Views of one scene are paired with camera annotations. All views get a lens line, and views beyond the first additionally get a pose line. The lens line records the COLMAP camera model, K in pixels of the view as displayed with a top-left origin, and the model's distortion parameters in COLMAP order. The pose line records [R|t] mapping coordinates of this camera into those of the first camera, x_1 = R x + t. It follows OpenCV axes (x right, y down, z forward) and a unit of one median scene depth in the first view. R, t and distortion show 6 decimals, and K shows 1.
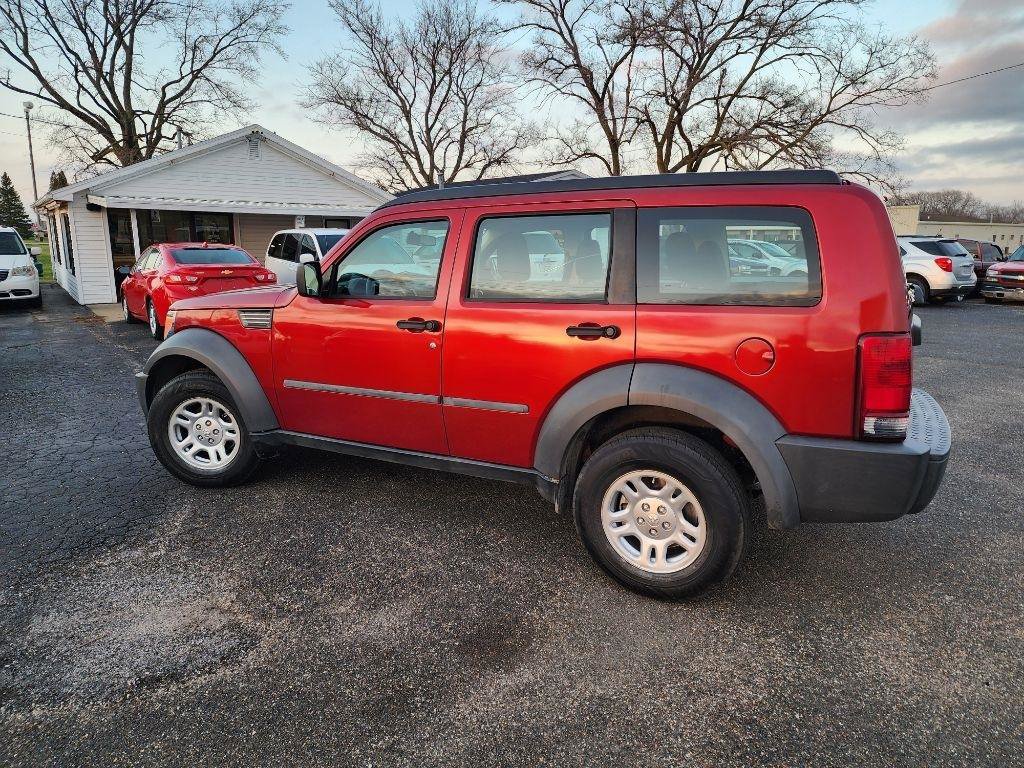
lens RADIAL K [[690.0, 0, 512.0], [0, 690.0, 384.0], [0, 0, 1]] dist [0.087602, -0.071226]
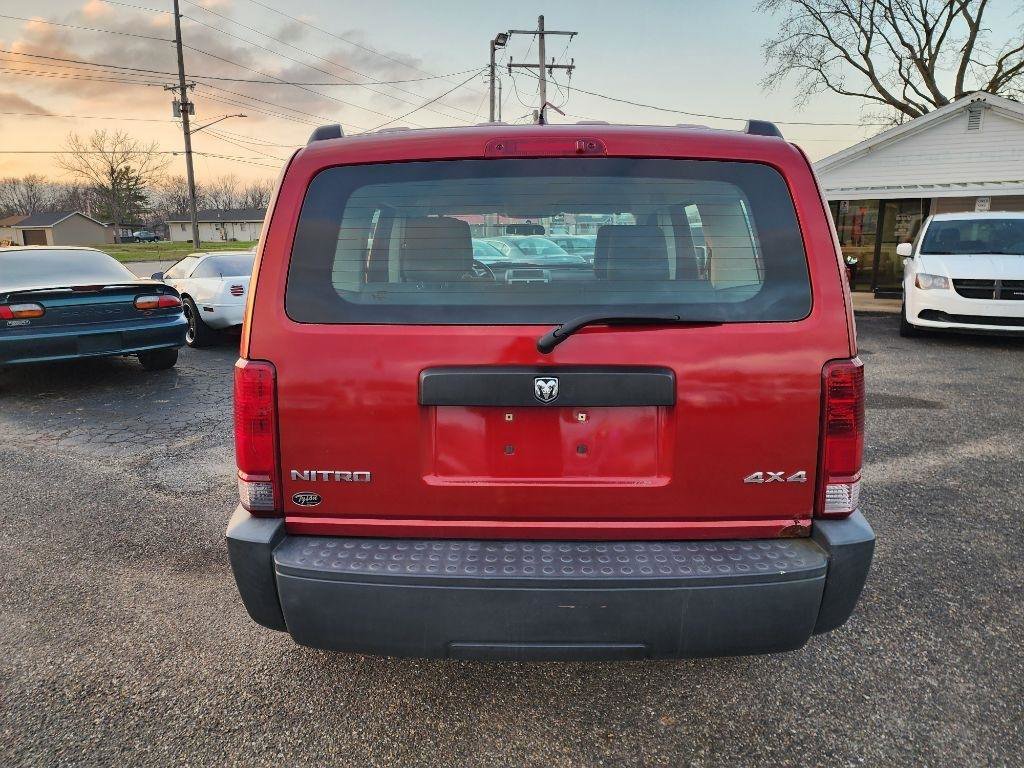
lens RADIAL K [[686.6, 0, 505.5], [0, 686.6, 385.4], [0, 0, 1]] dist [0.097336, -0.094038]
pose [[0.422429, 0.186344, -0.887034, 0.125208], [-0.173780, 0.977134, 0.122513, -0.019902], [0.889581, 0.102396, 0.445153, 0.101911]]
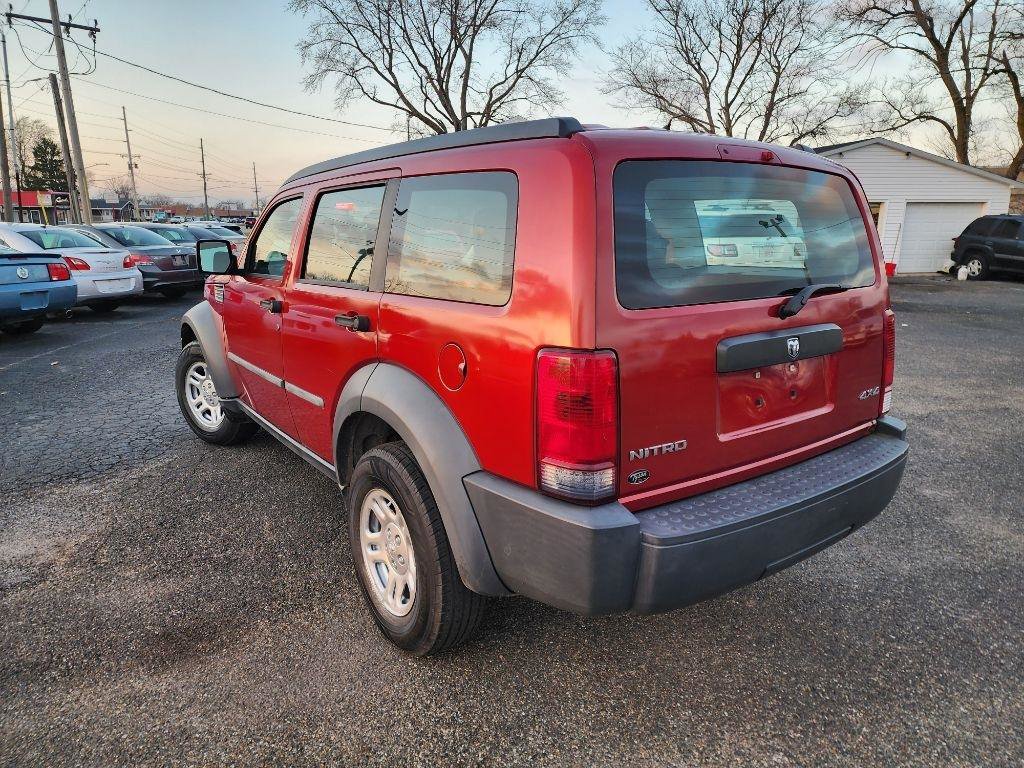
lens RADIAL K [[693.1, 0, 491.4], [0, 693.1, 375.5], [0, 0, 1]] dist [0.081903, -0.071650]
pose [[0.885468, 0.096507, -0.454568, 0.061140], [-0.093175, 0.995204, 0.029788, -0.004593], [0.455263, 0.015978, 0.890214, 0.027306]]
